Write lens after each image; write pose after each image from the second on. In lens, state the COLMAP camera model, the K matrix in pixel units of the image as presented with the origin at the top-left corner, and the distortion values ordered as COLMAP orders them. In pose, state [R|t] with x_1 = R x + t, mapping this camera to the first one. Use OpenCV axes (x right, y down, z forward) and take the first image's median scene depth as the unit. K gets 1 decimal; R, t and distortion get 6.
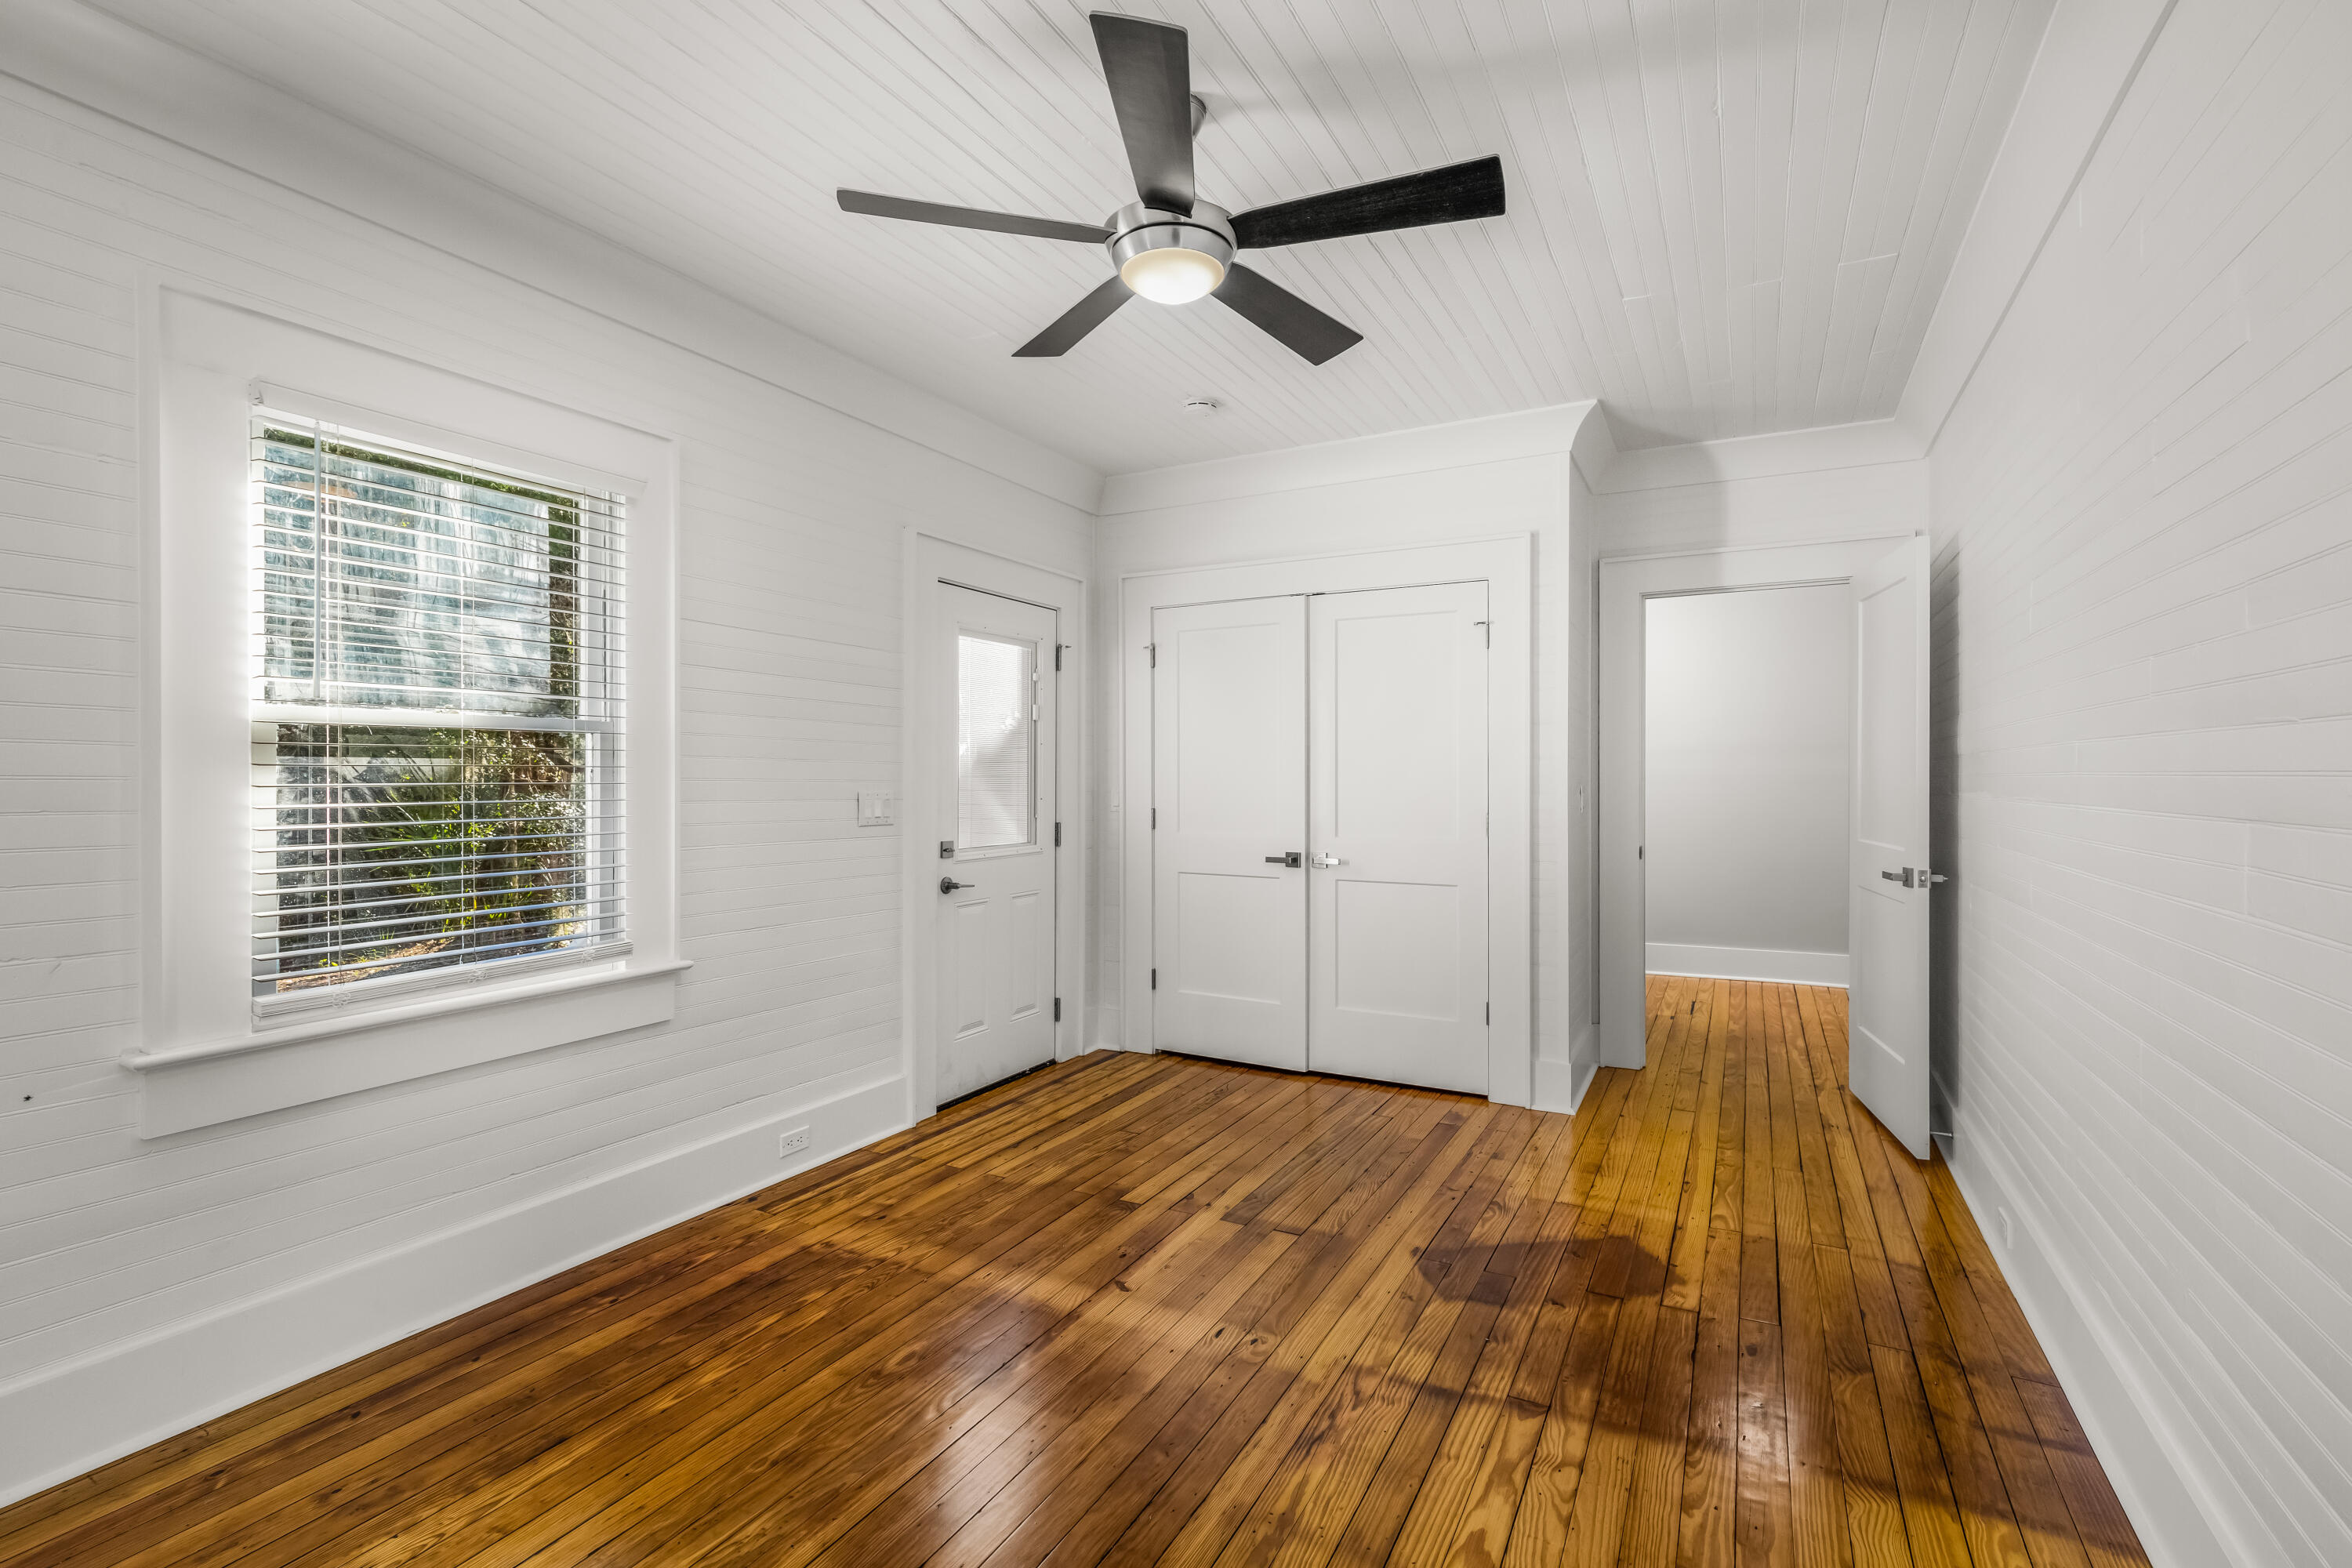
lens RADIAL K [[1061.9, 0, 1180.0], [0, 1061.9, 781.8], [0, 0, 1]] dist [0.009201, -0.002104]
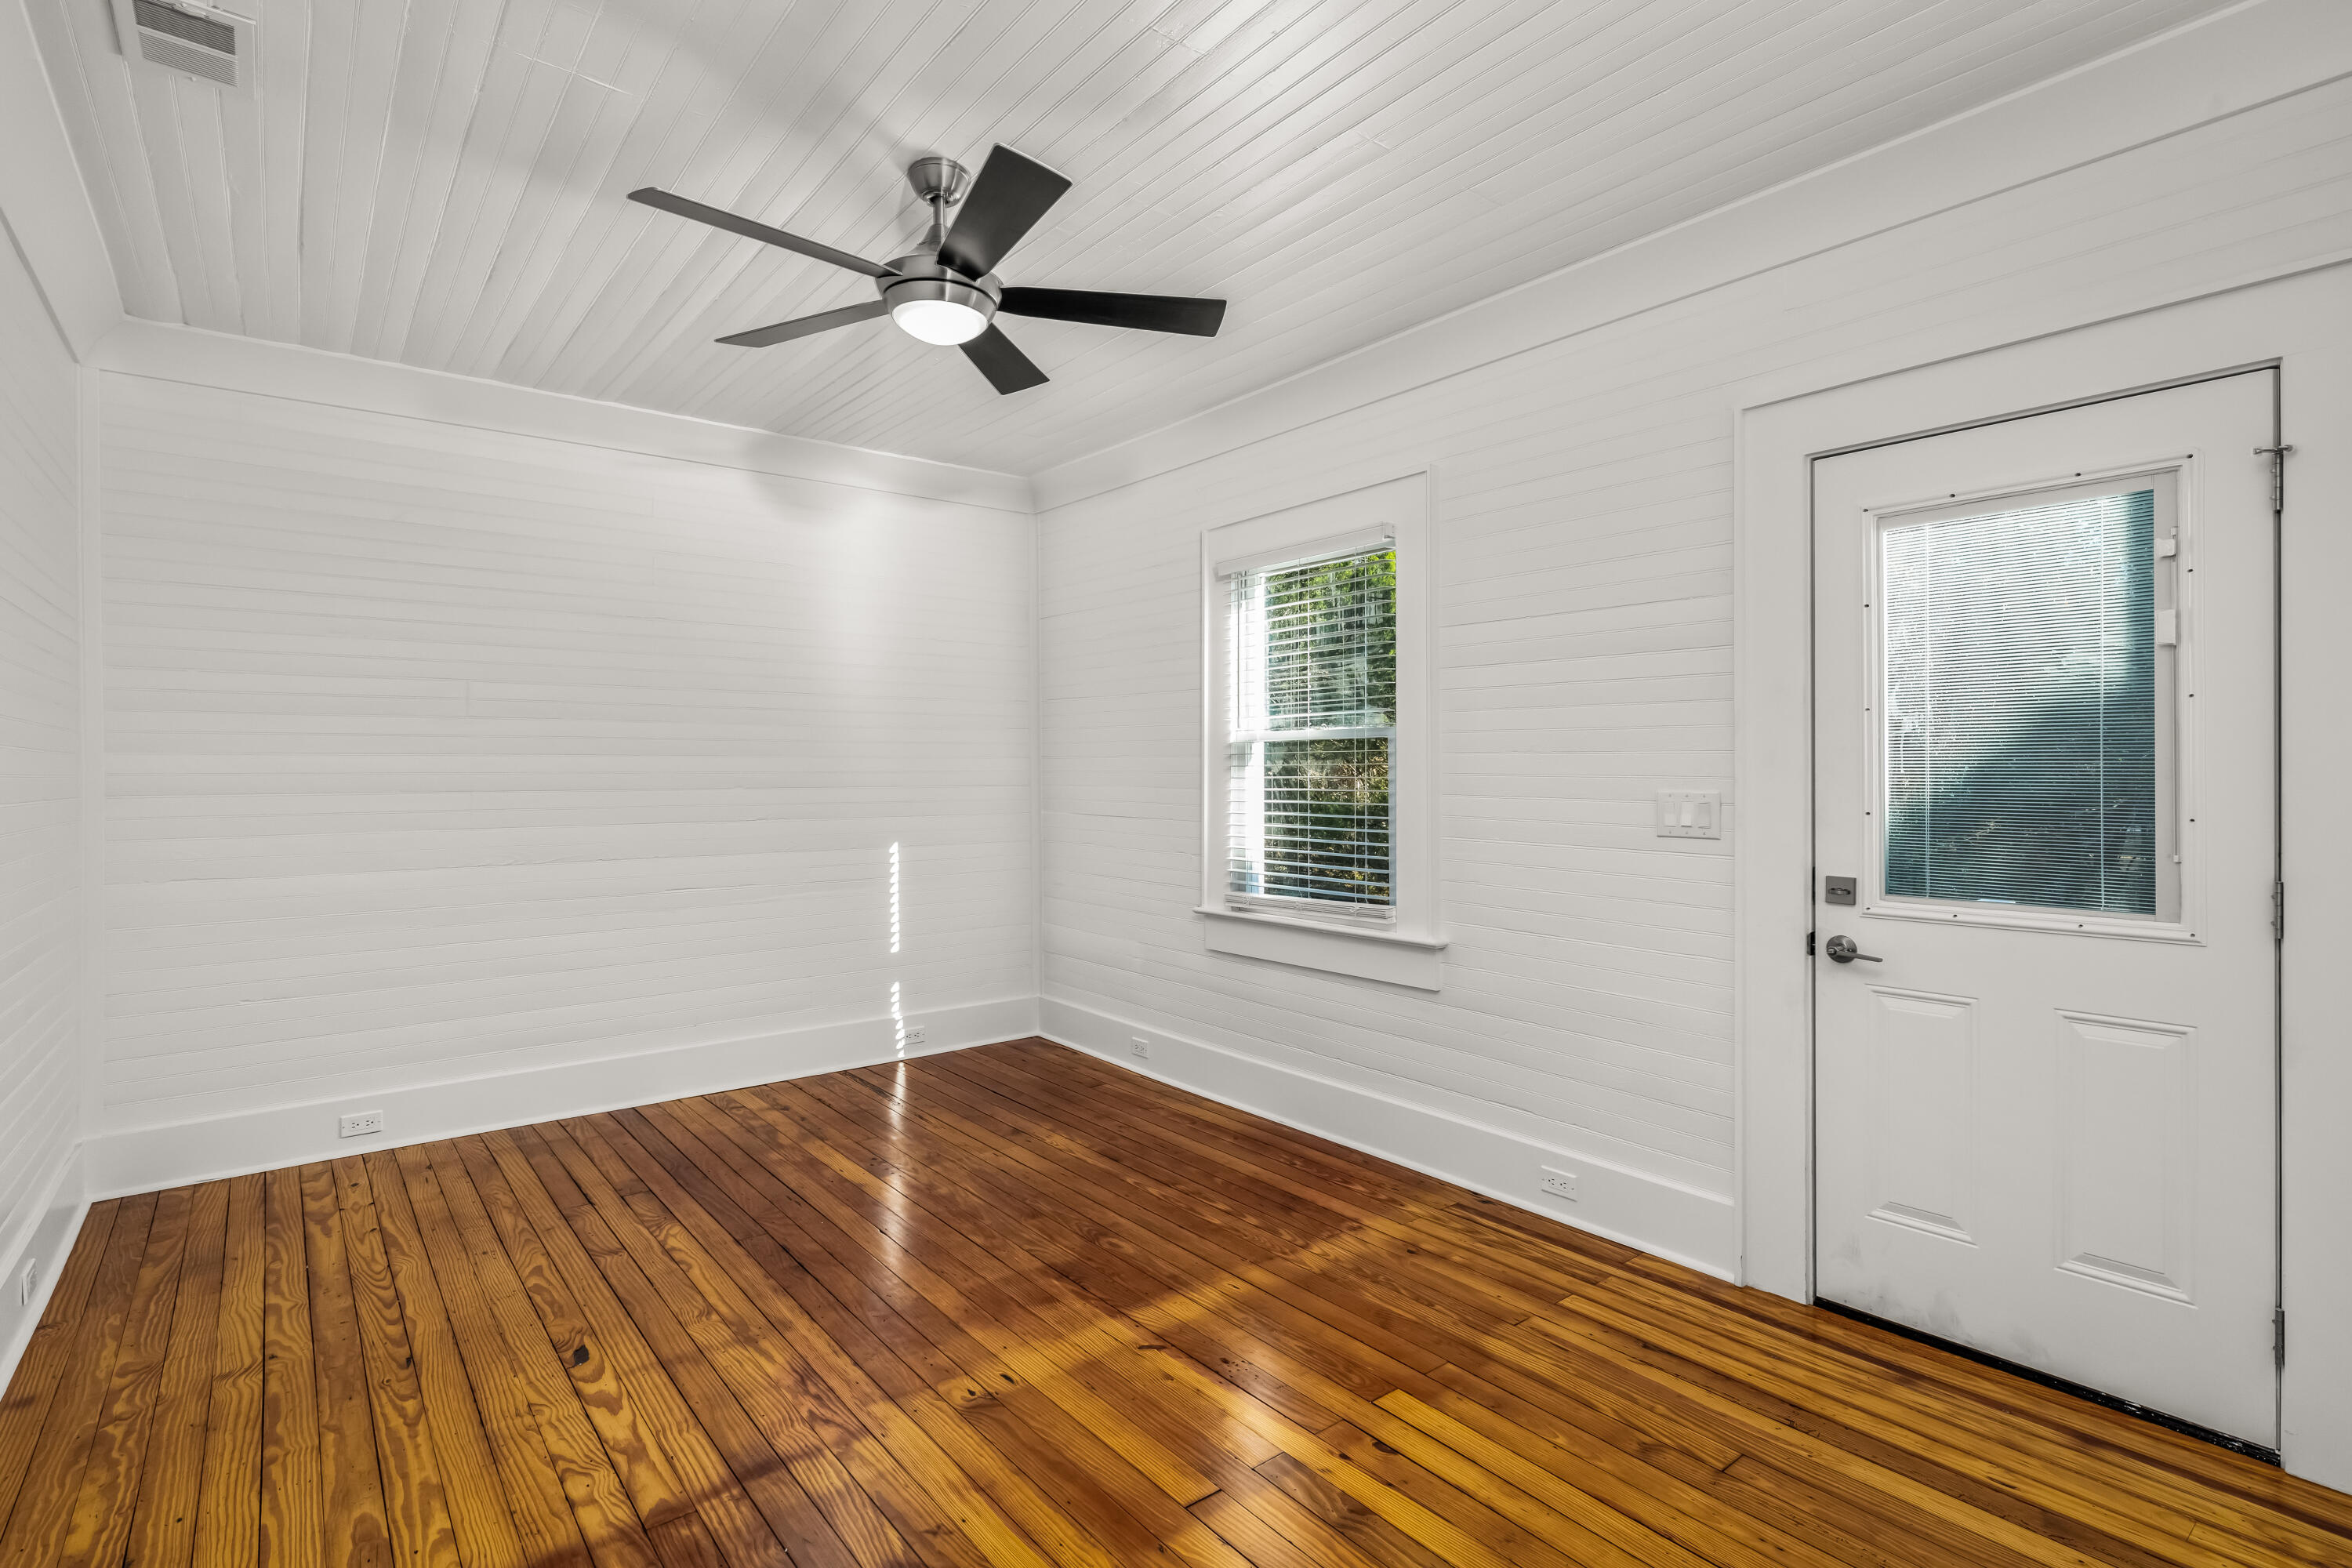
lens RADIAL K [[1103.6, 0, 1181.3], [0, 1103.6, 775.5], [0, 0, 1]] dist [0.000781, 0.000365]
pose [[-0.384338, 0.004602, -0.923181, 0.739868], [-0.000724, 0.999986, 0.005286, -0.007543], [0.923192, 0.002700, -0.384329, 1.296041]]
